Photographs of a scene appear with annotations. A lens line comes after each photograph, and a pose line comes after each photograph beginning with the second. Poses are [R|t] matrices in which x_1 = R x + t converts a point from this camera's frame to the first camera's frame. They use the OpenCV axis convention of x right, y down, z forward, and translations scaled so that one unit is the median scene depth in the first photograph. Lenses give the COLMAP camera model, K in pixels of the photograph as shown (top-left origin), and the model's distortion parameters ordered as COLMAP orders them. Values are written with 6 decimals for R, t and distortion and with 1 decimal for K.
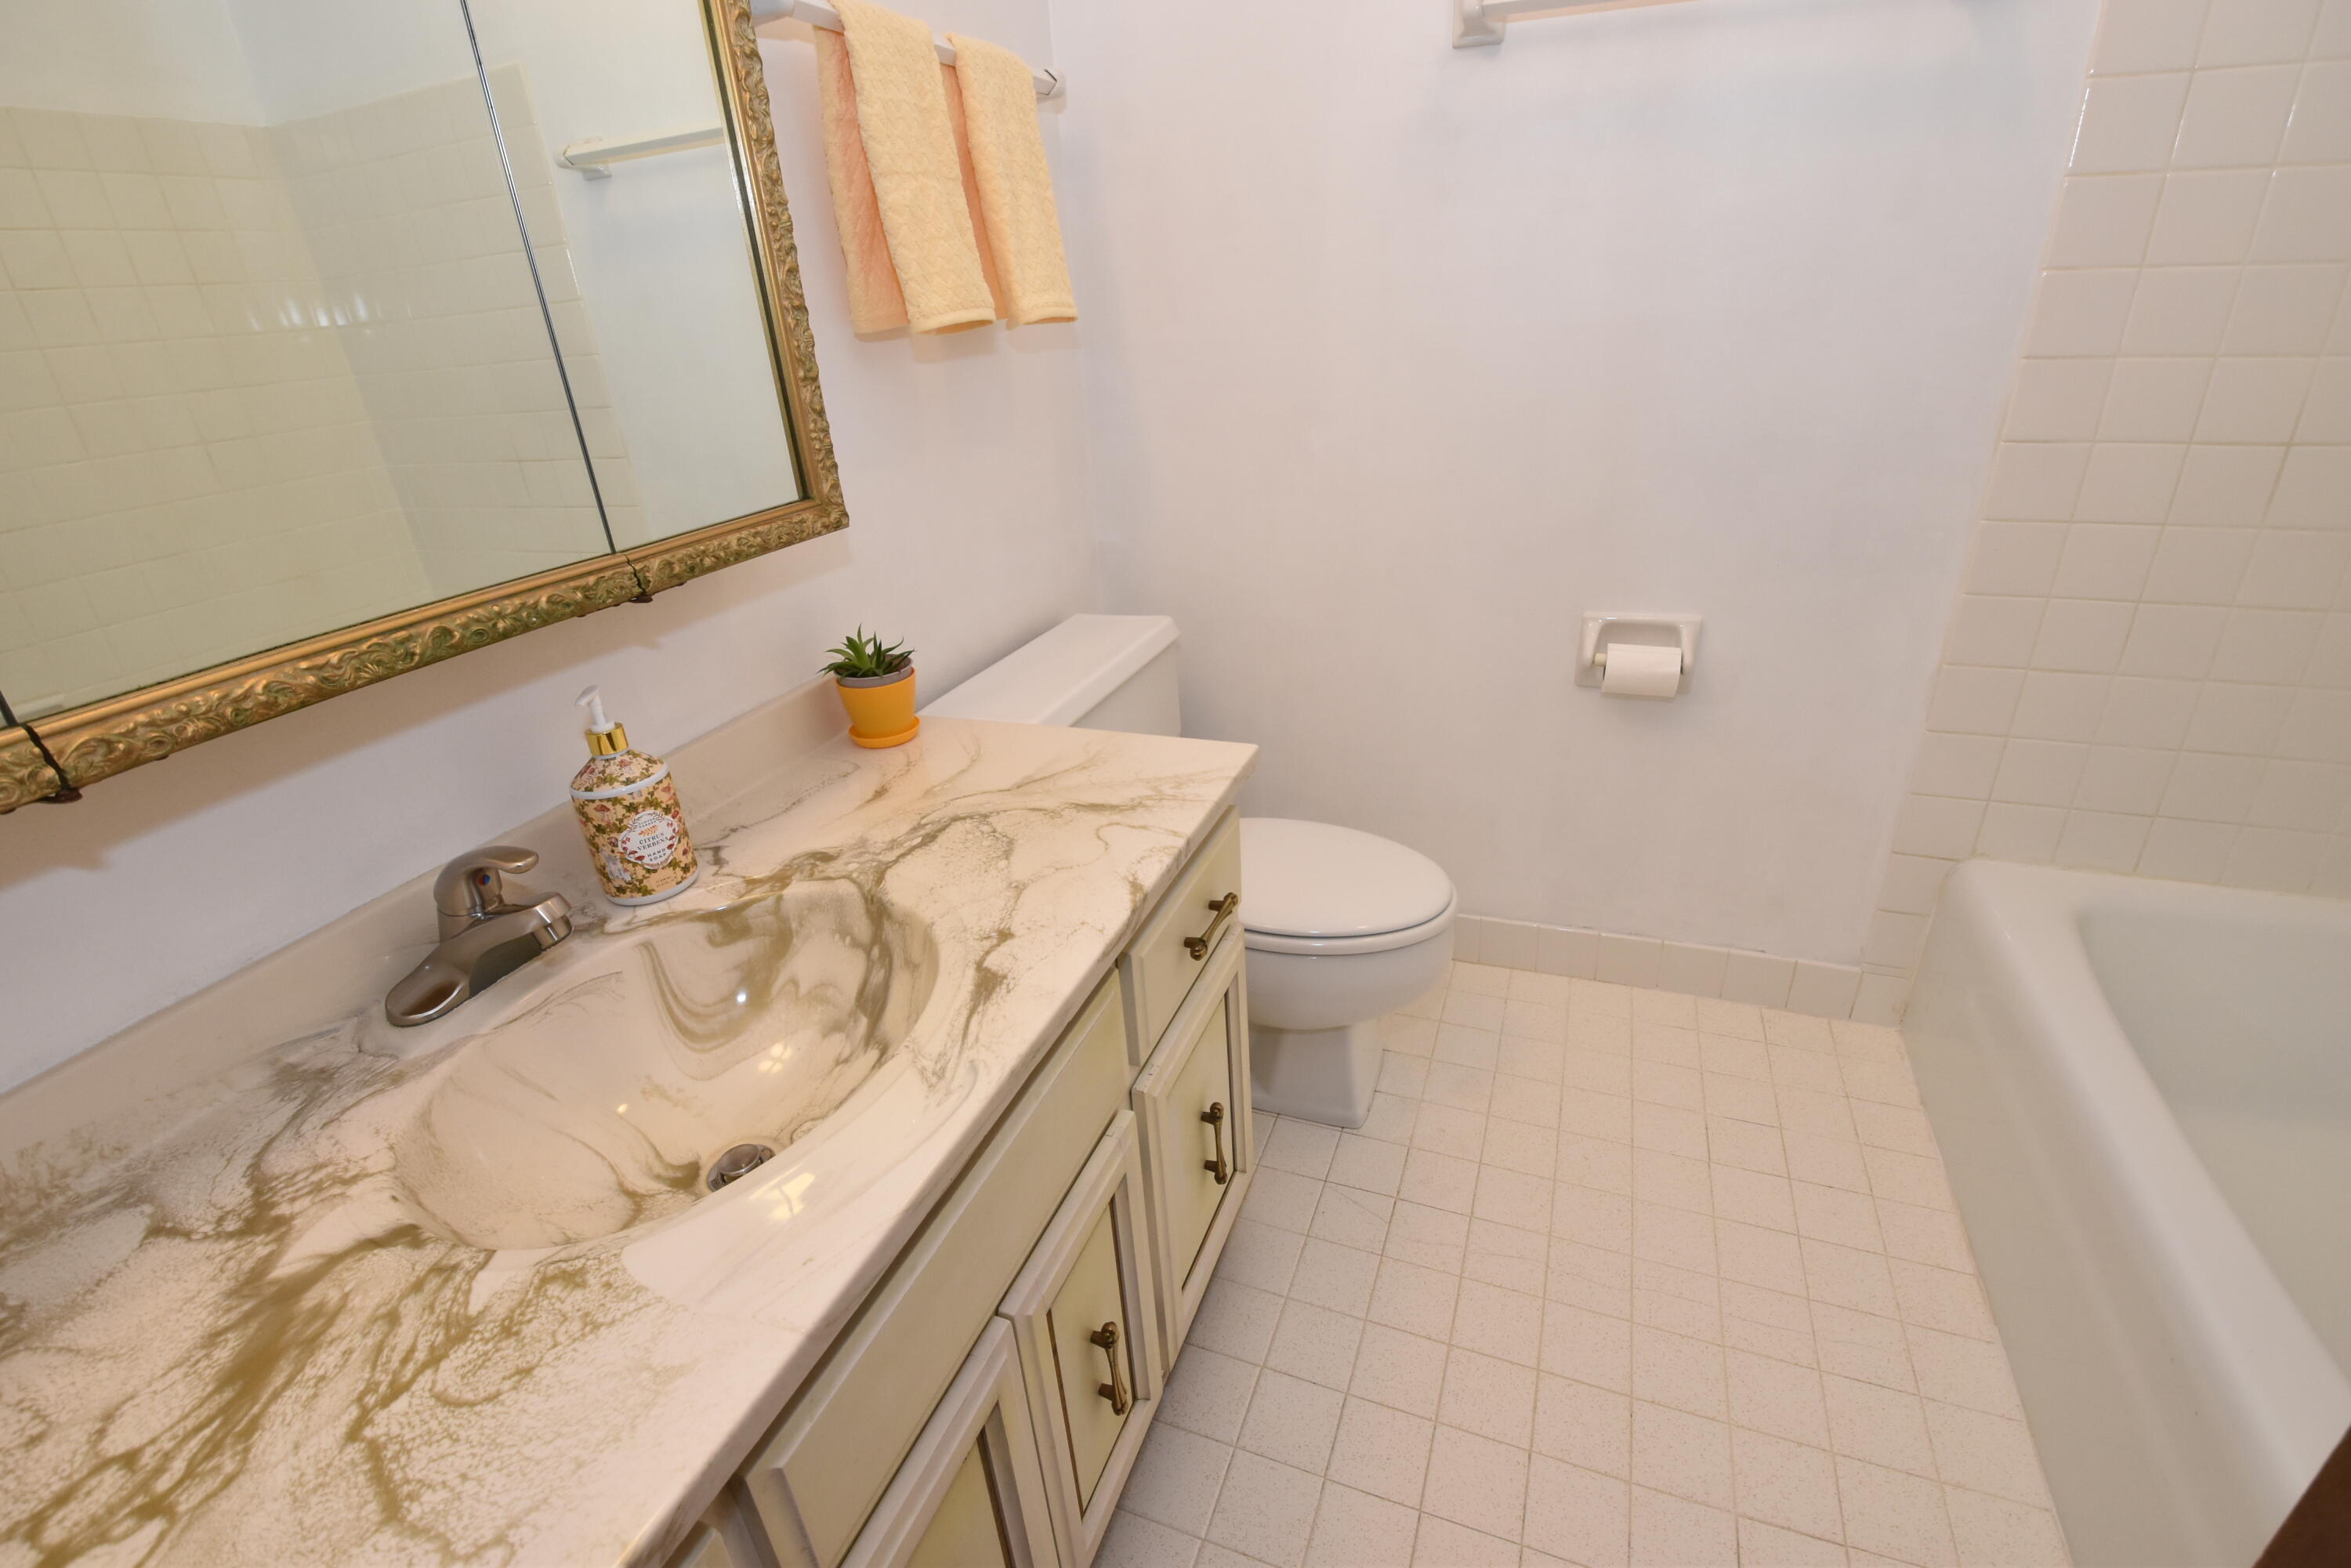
lens RADIAL K [[1068.0, 0, 1178.3], [0, 1068.0, 758.4], [0, 0, 1]] dist [0.020838, -0.025553]
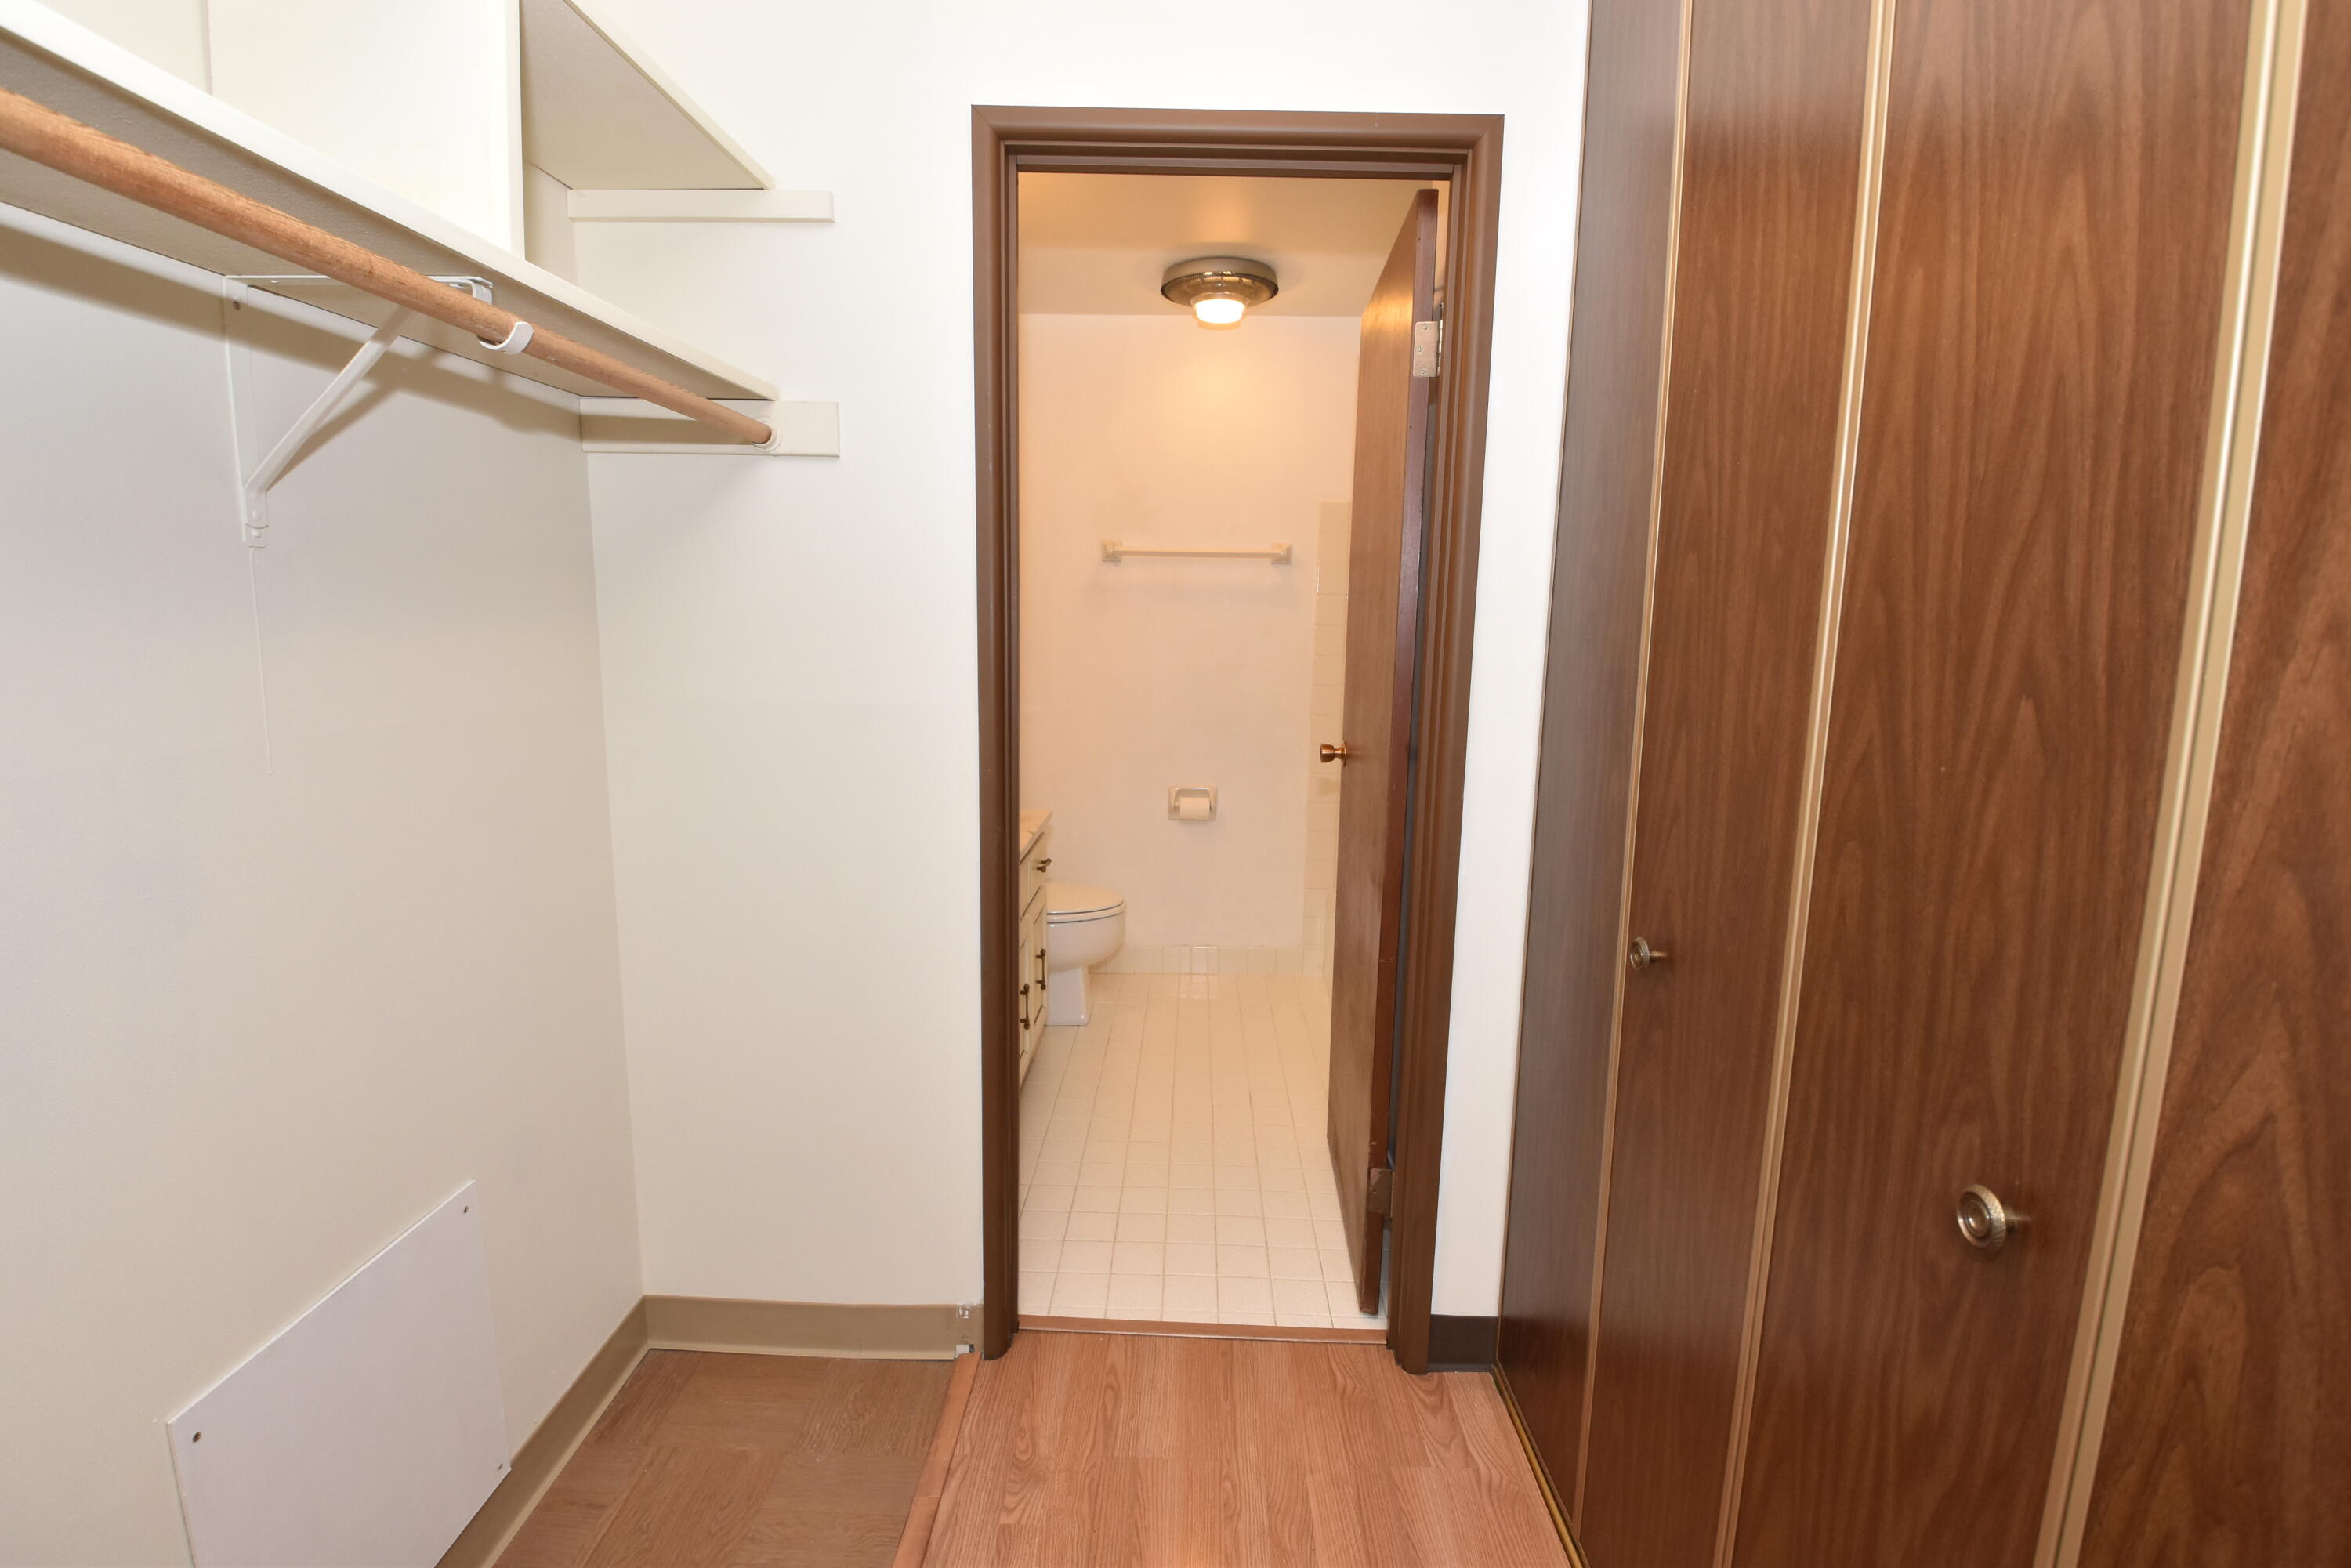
lens RADIAL K [[1068.0, 0, 1178.3], [0, 1068.0, 758.4], [0, 0, 1]] dist [0.020838, -0.025553]
pose [[0.934875, 0.025618, 0.354052, -0.769244], [0.075630, 0.960118, -0.269171, 0.809366], [-0.346827, 0.278418, 0.895653, -1.989023]]
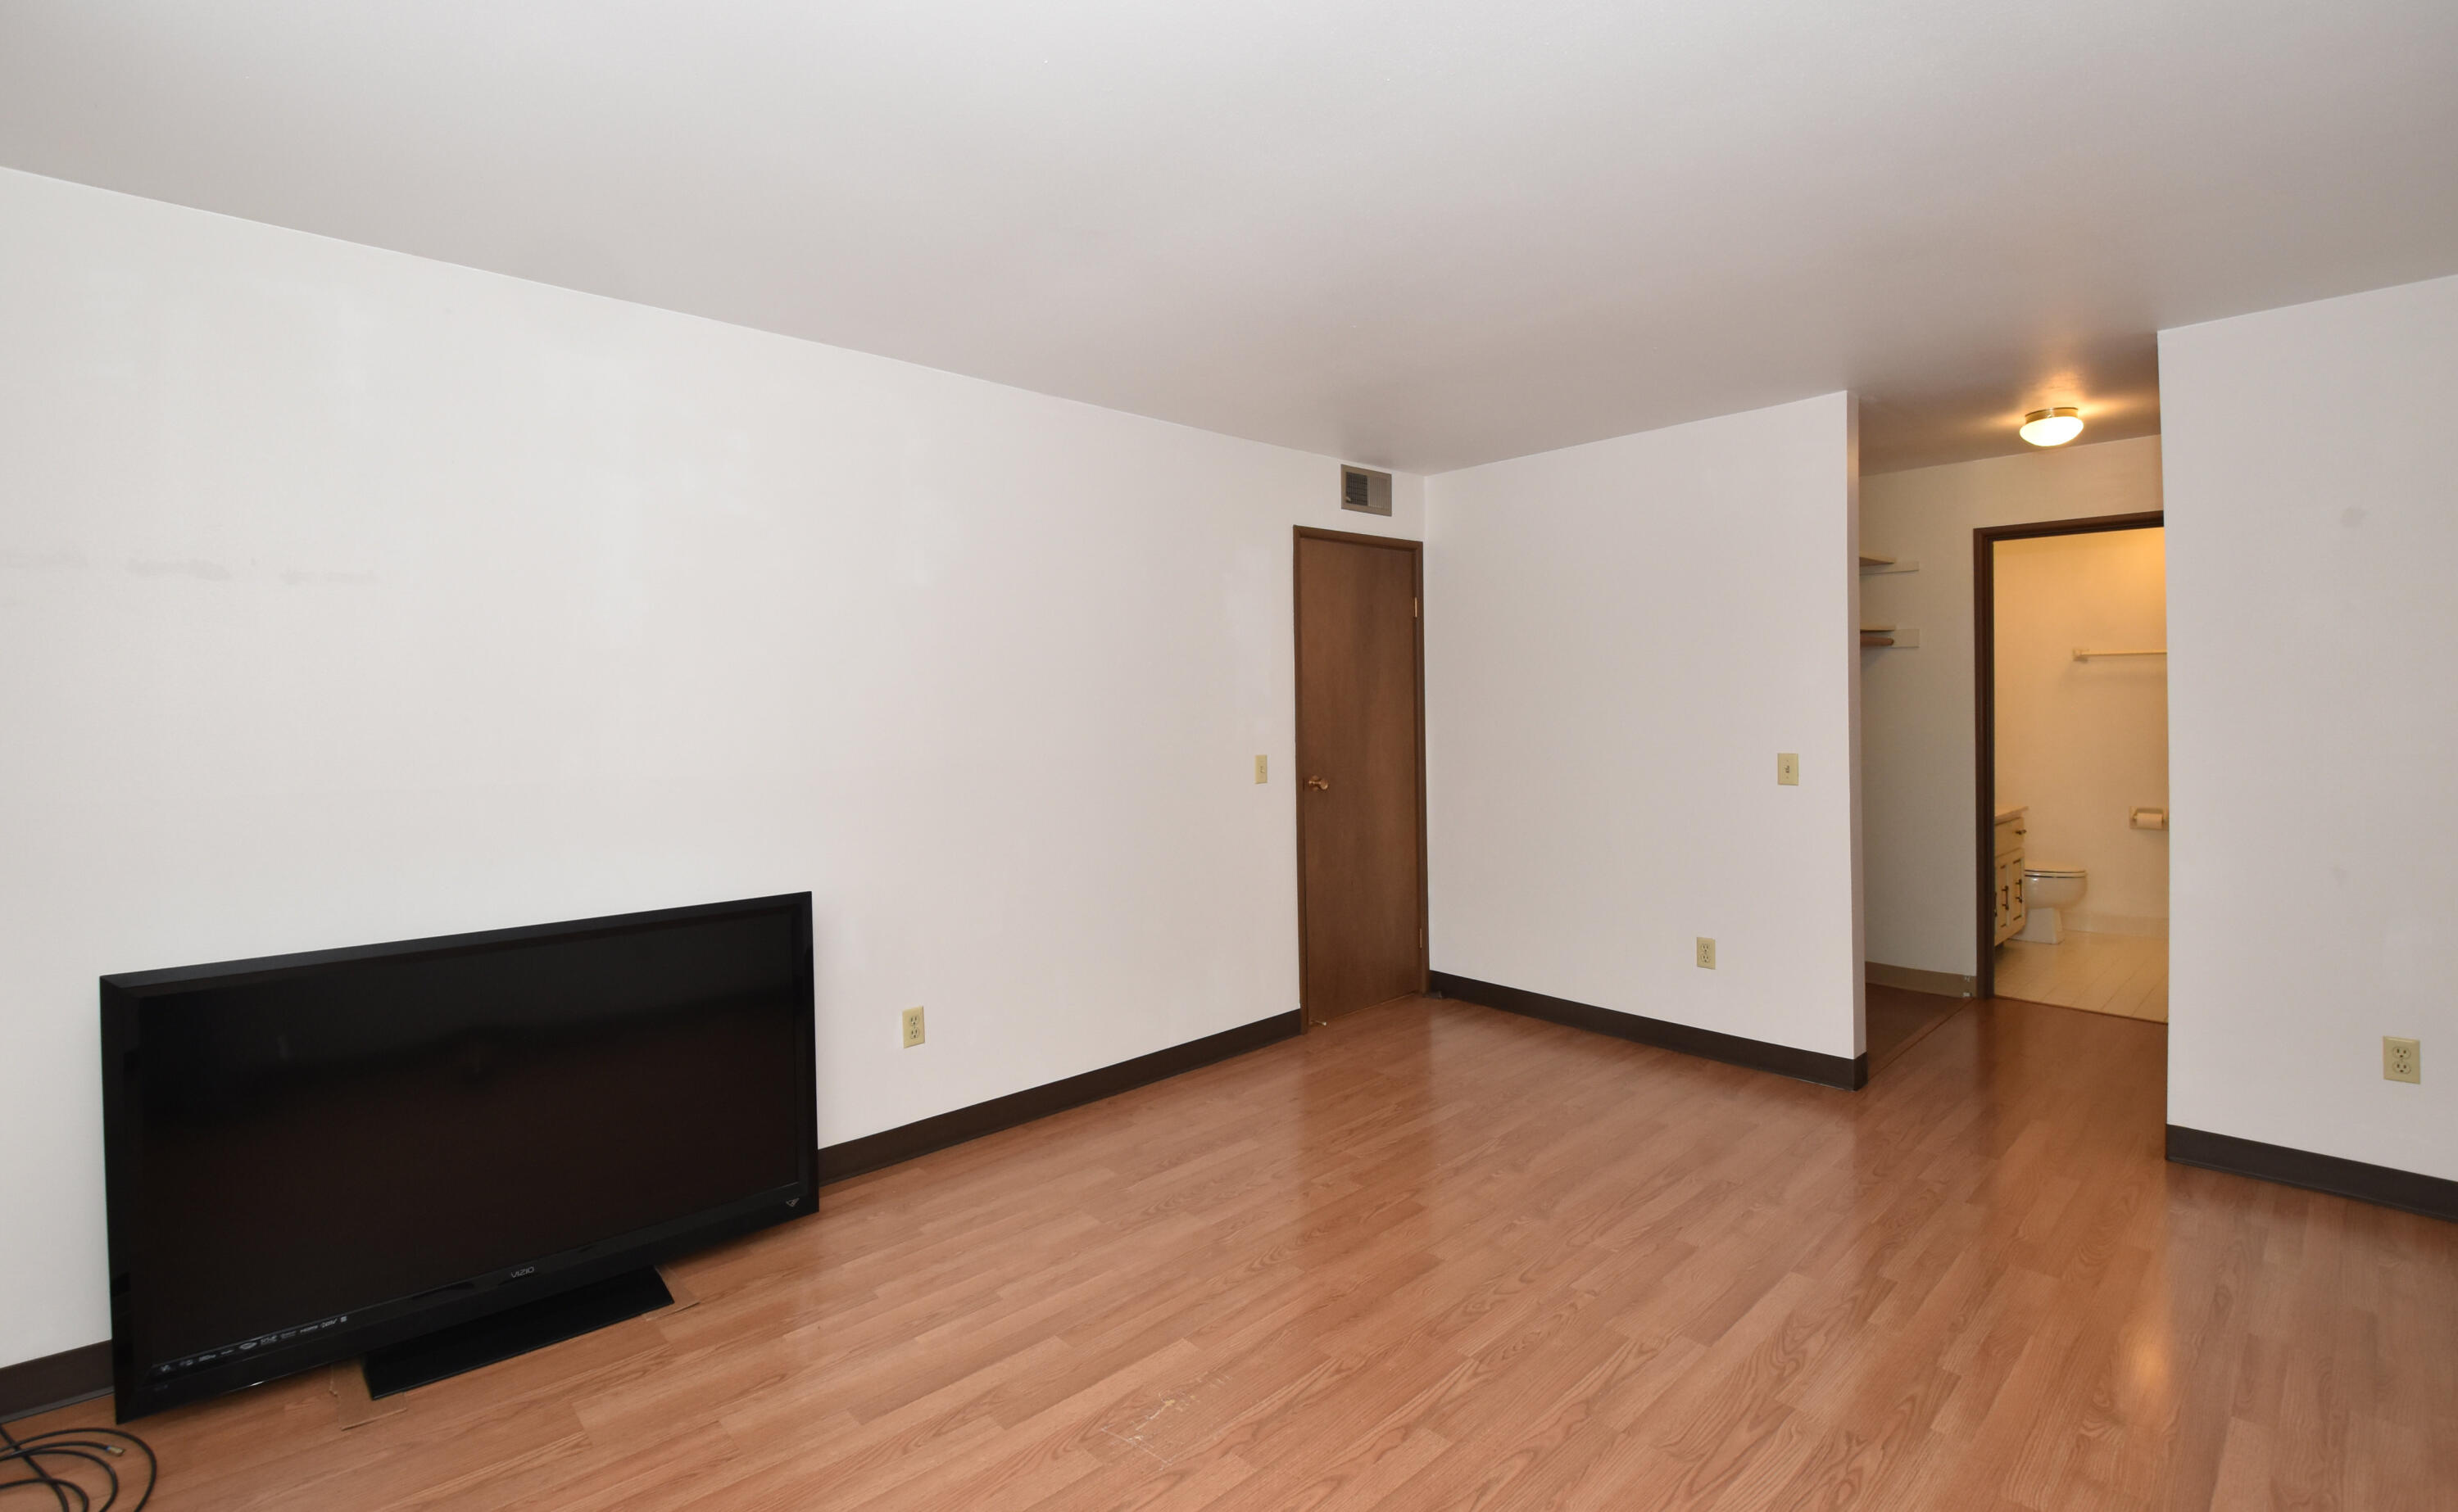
lens RADIAL K [[1045.6, 0, 1229.2], [0, 1045.6, 694.8], [0, 0, 1]] dist [-0.034088, -0.000437]
pose [[0.890030, 0.047141, -0.453459, -1.387676], [-0.218802, 0.916772, -0.334149, 2.427116], [0.399966, 0.396620, 0.826269, -5.728583]]
